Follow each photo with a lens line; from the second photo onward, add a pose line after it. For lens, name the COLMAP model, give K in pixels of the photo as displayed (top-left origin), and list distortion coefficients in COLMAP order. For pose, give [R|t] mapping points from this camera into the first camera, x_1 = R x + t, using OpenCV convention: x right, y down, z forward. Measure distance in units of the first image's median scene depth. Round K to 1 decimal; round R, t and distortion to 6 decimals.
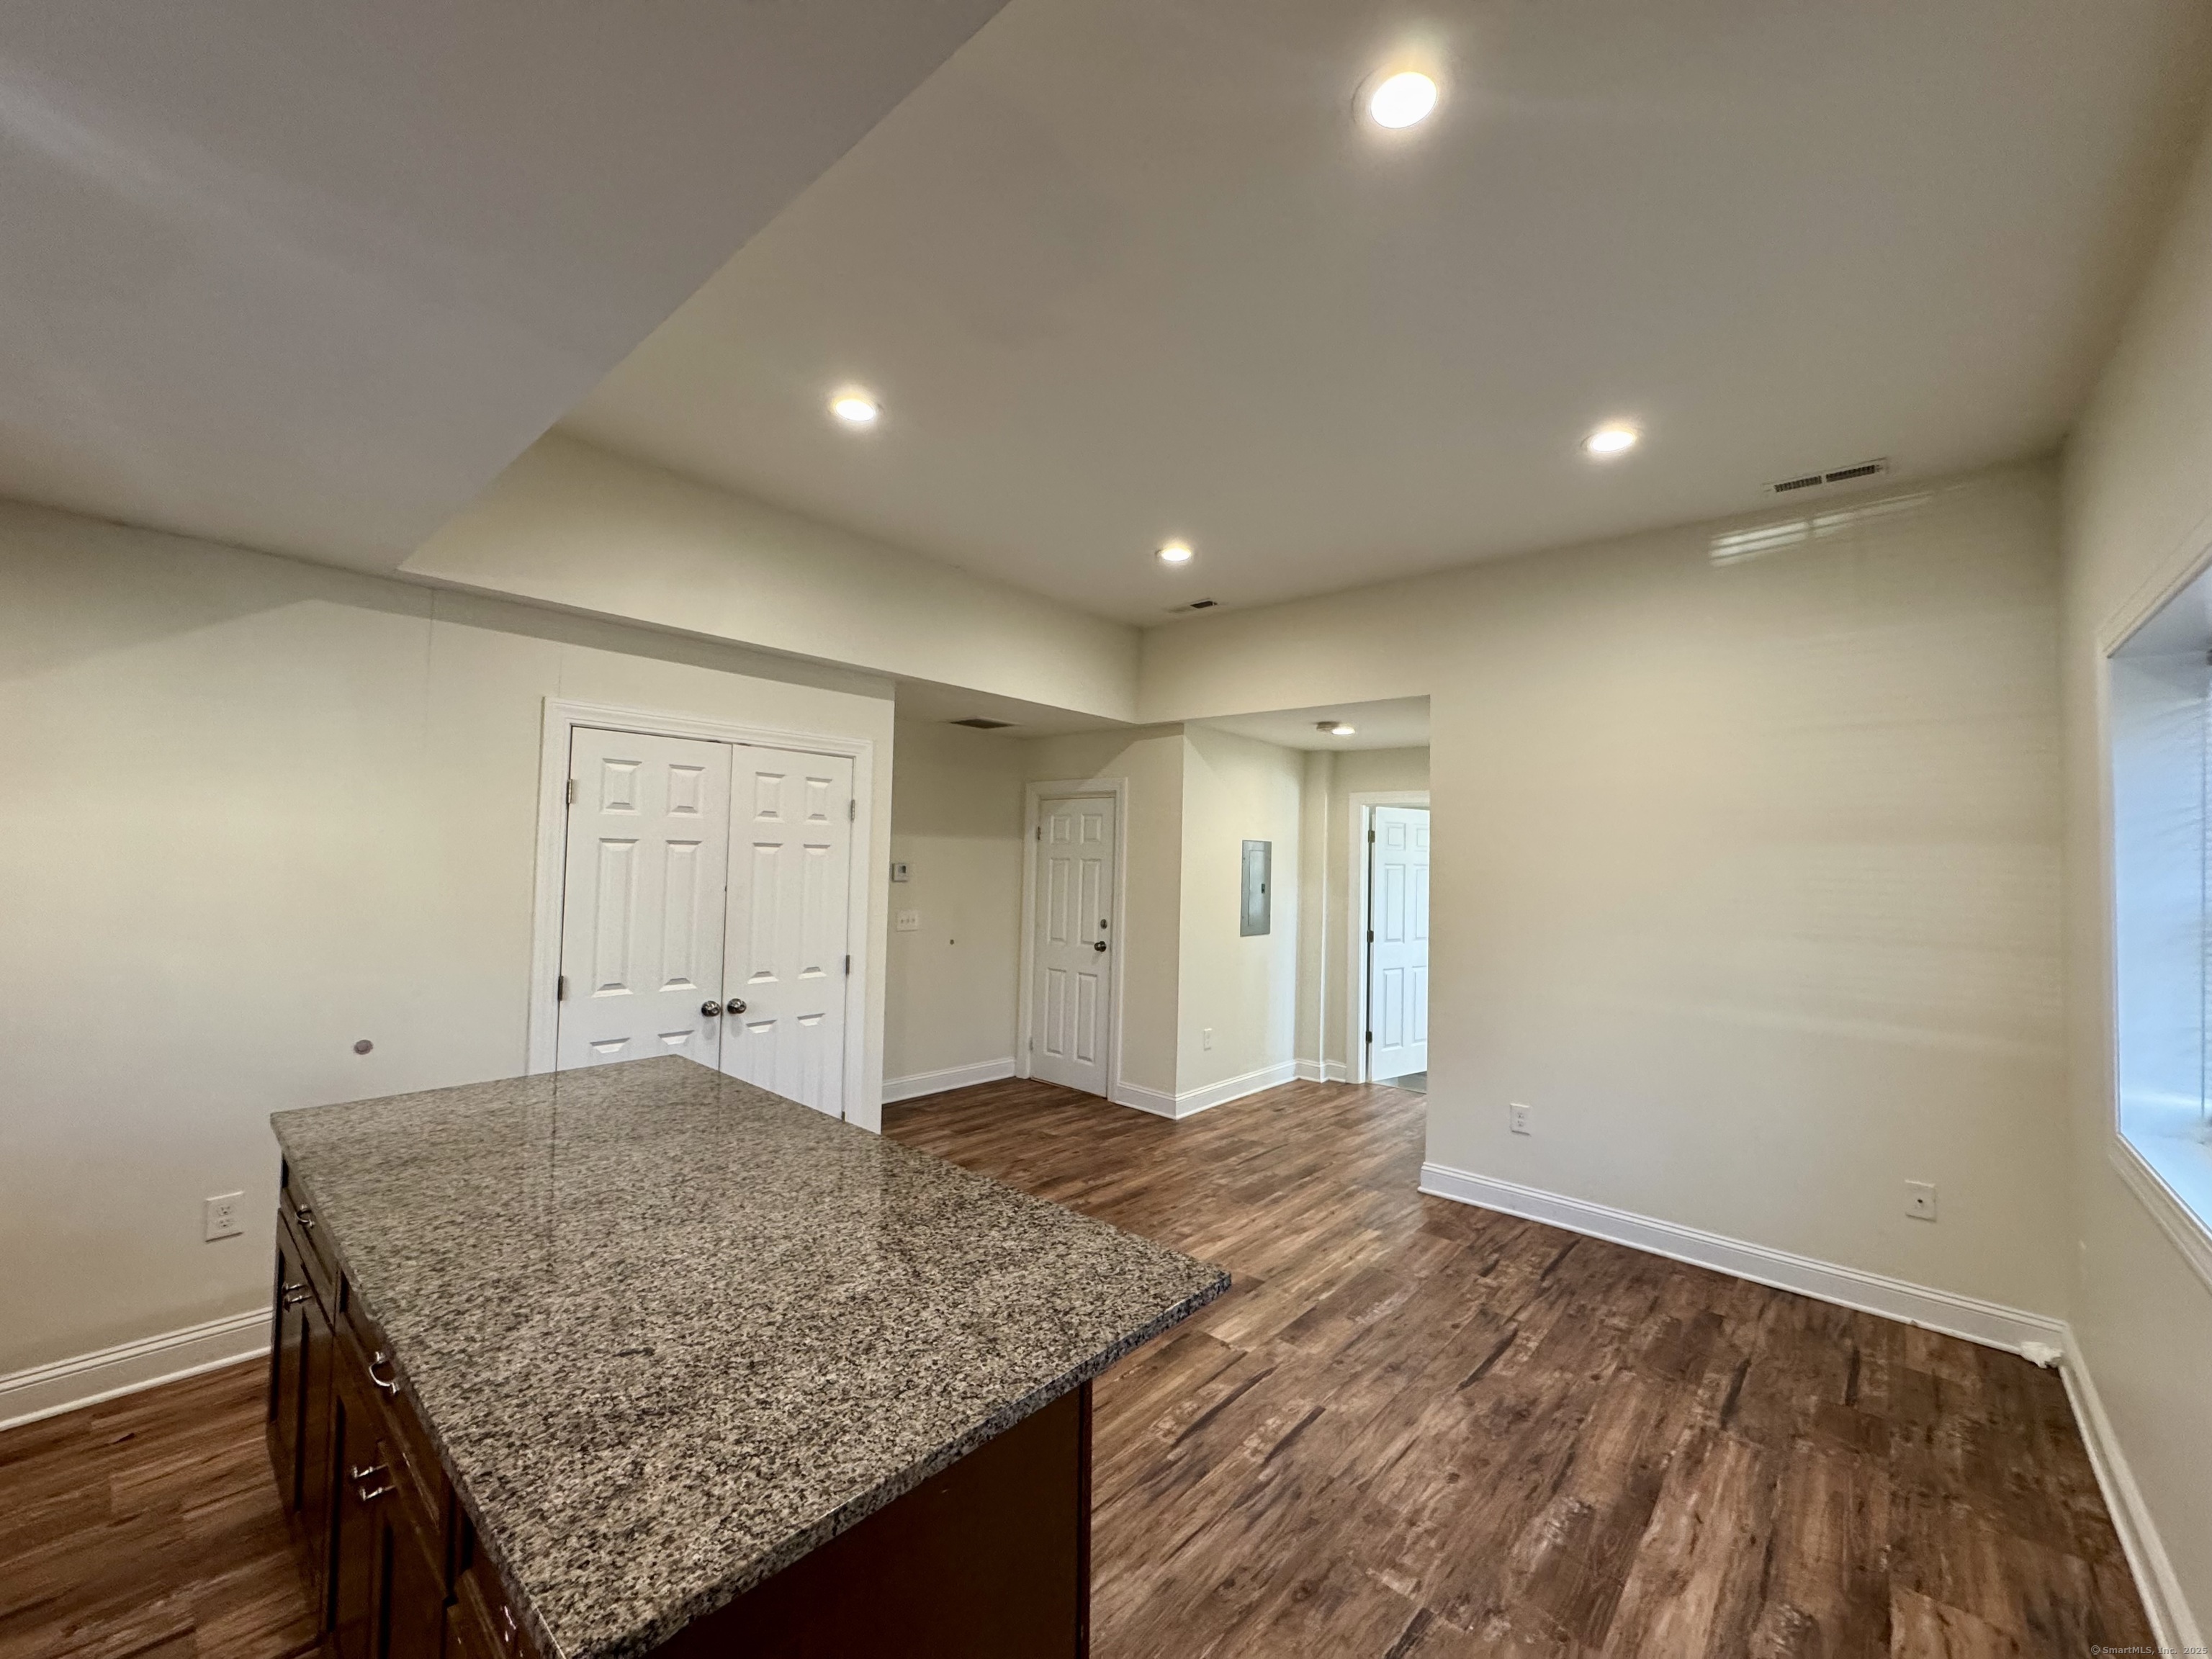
lens RADIAL K [[881.6, 0, 1106.3], [0, 881.6, 827.5], [0, 0, 1]] dist [-0.002692, 0.000183]
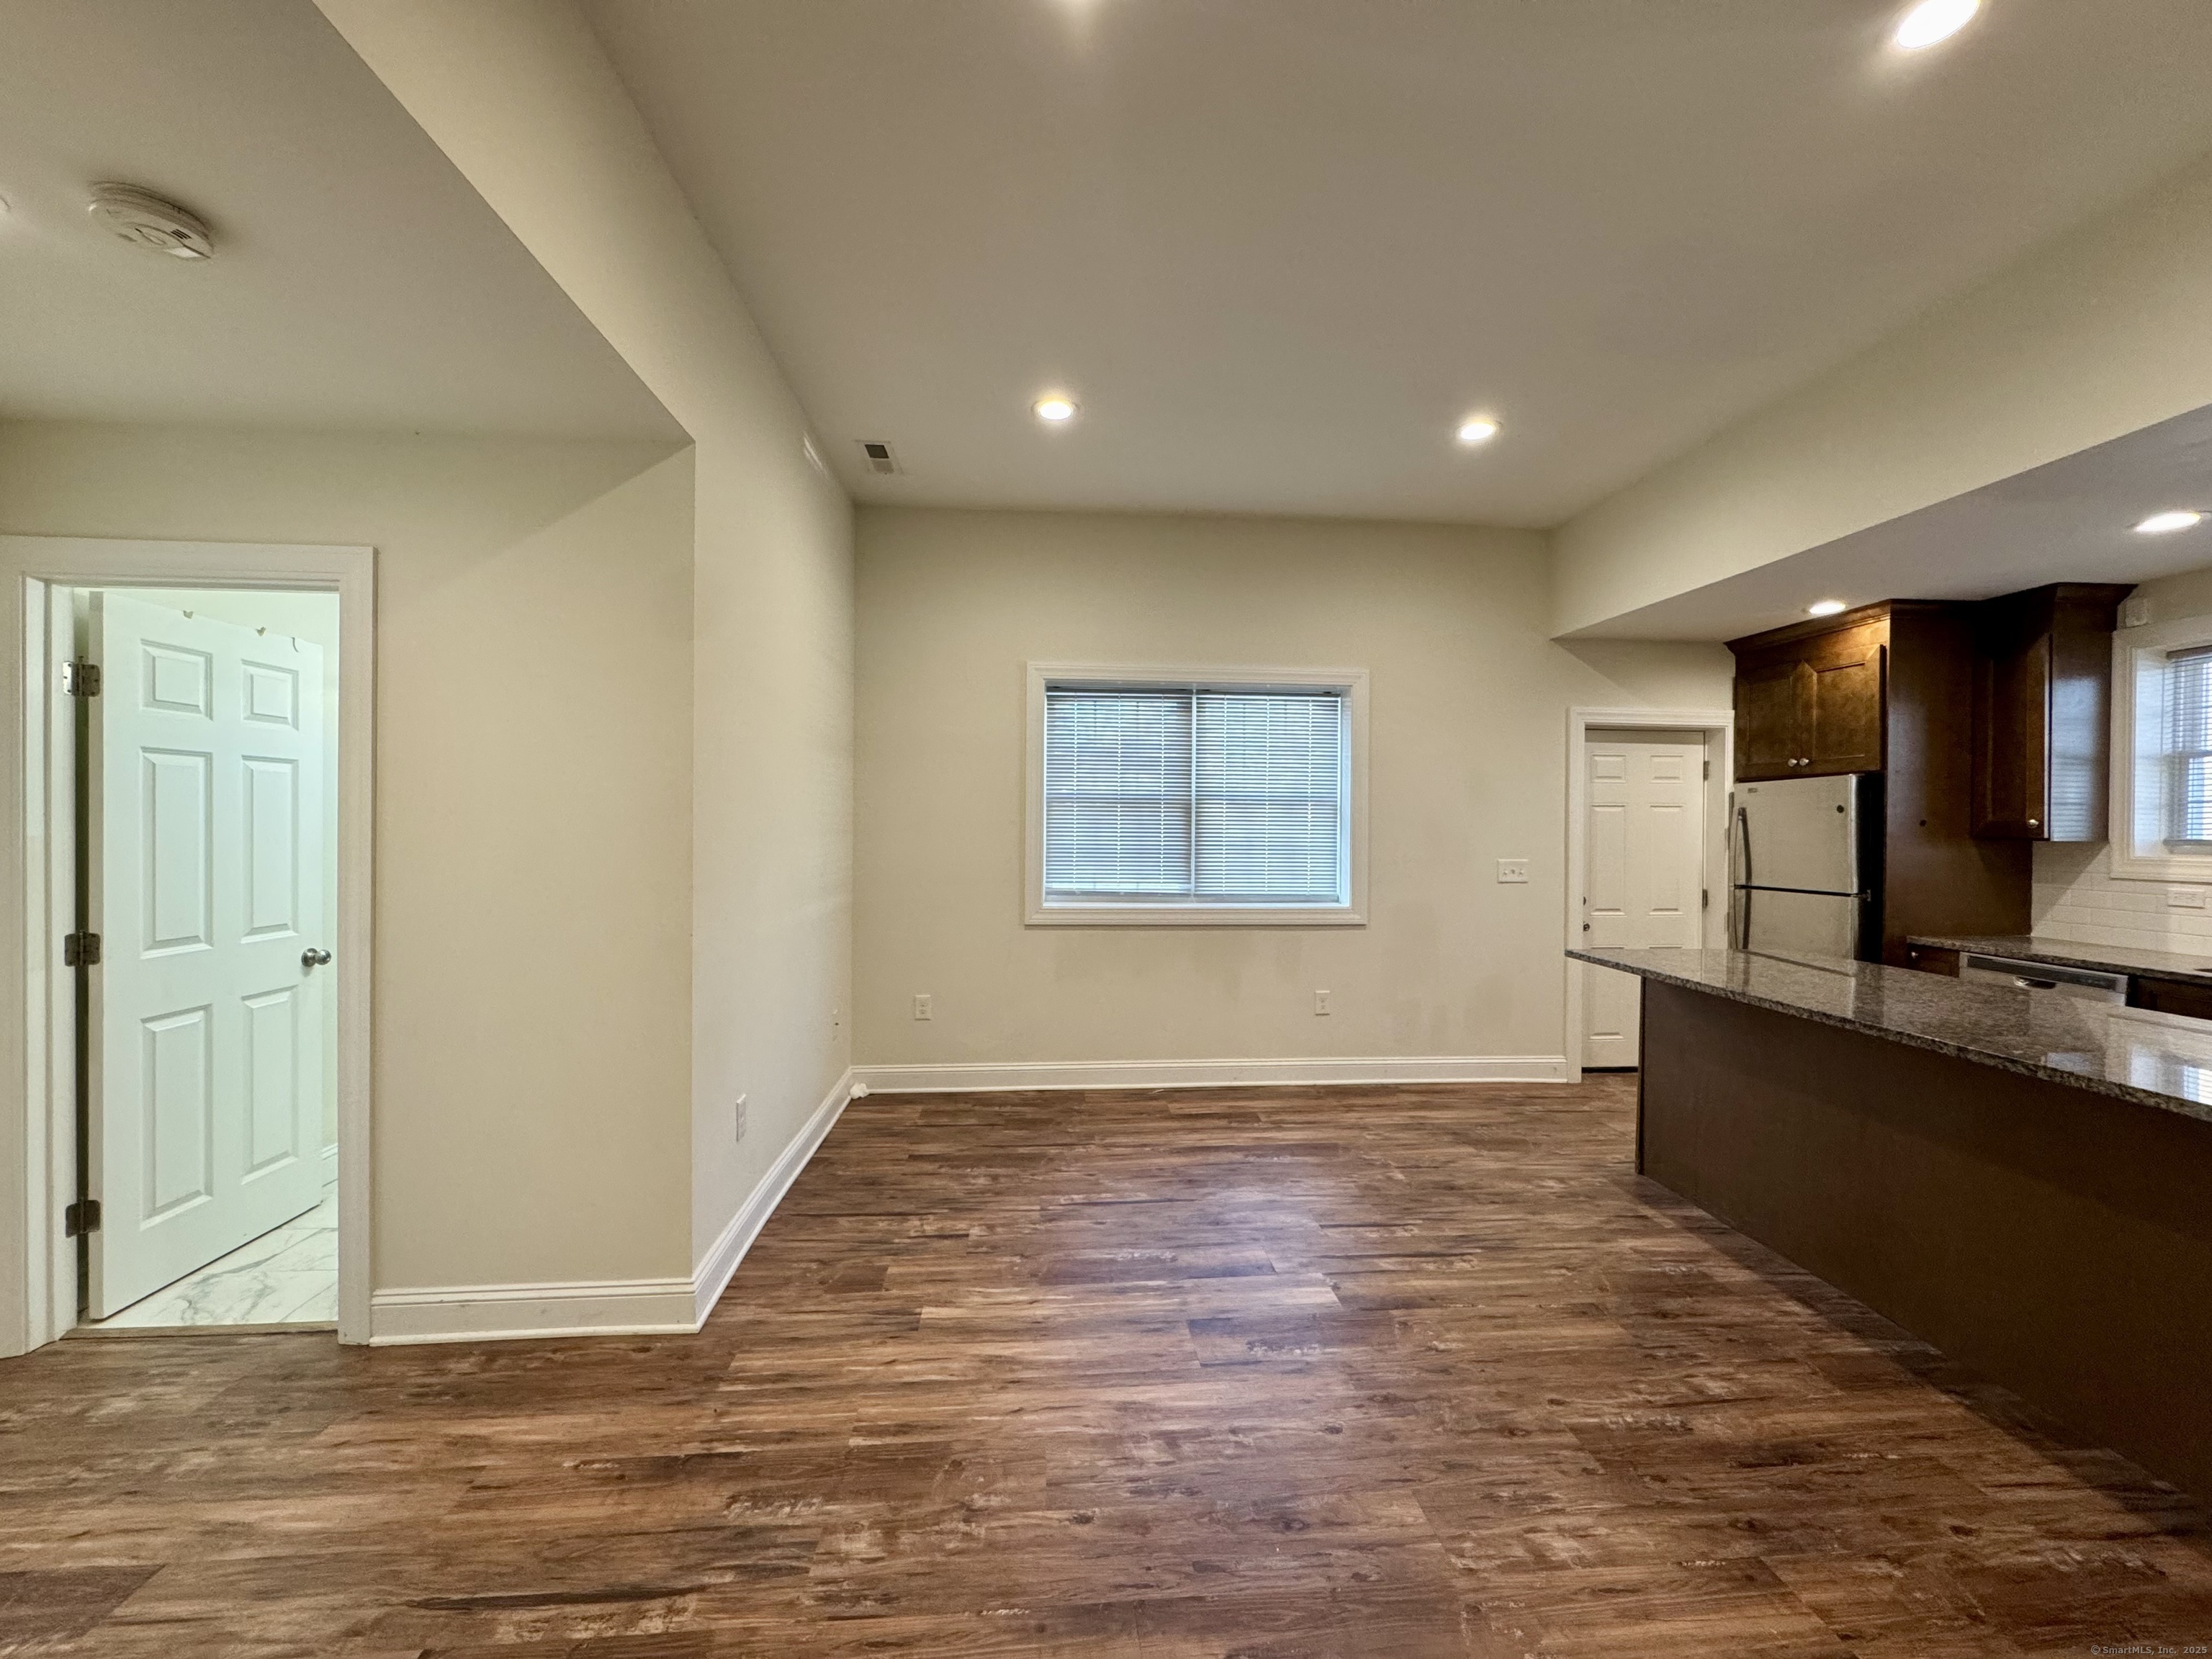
lens RADIAL K [[881.6, 0, 1106.3], [0, 881.6, 827.5], [0, 0, 1]] dist [-0.002692, 0.000183]
pose [[-0.721385, -0.032697, 0.691762, -0.379354], [-0.049798, 0.998748, -0.004724, 0.146627], [-0.690742, -0.037856, -0.722110, 2.228154]]
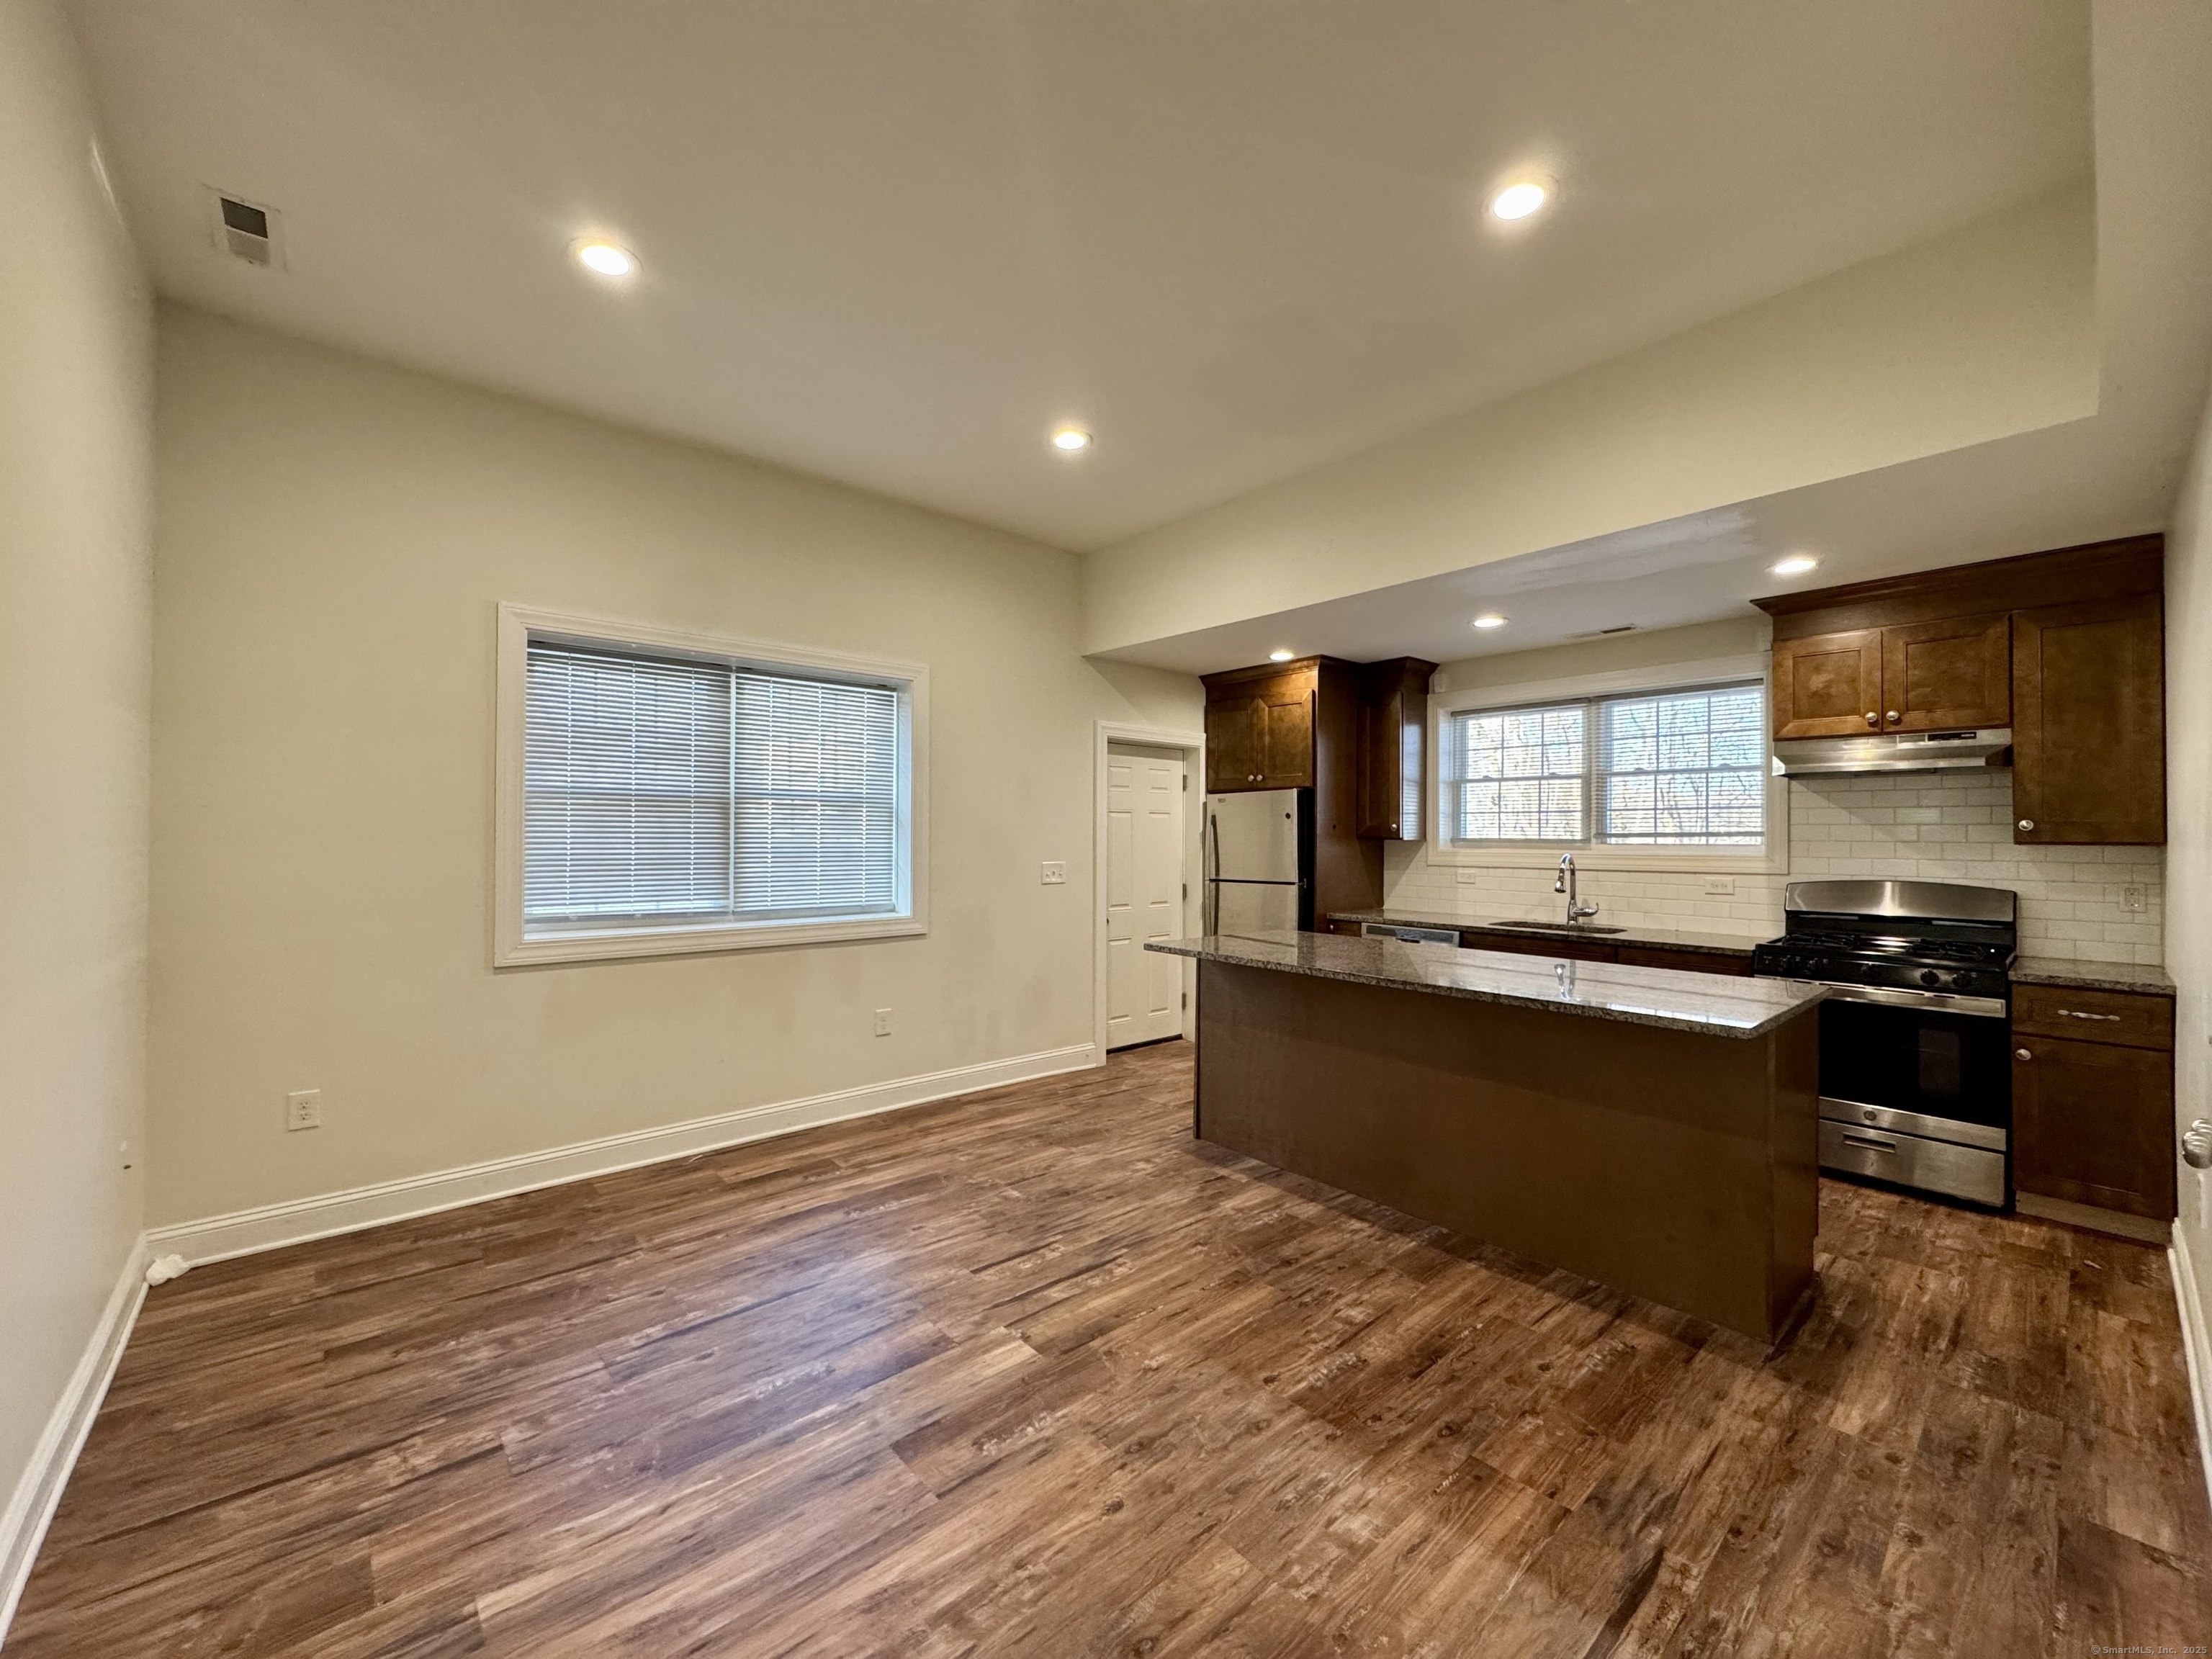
lens RADIAL K [[881.6, 0, 1106.3], [0, 881.6, 827.5], [0, 0, 1]] dist [-0.002692, 0.000183]
pose [[-0.992196, -0.028516, 0.121380, -0.034749], [-0.033712, 0.998592, -0.040968, 0.164373], [-0.120041, -0.044740, -0.991760, 2.213045]]
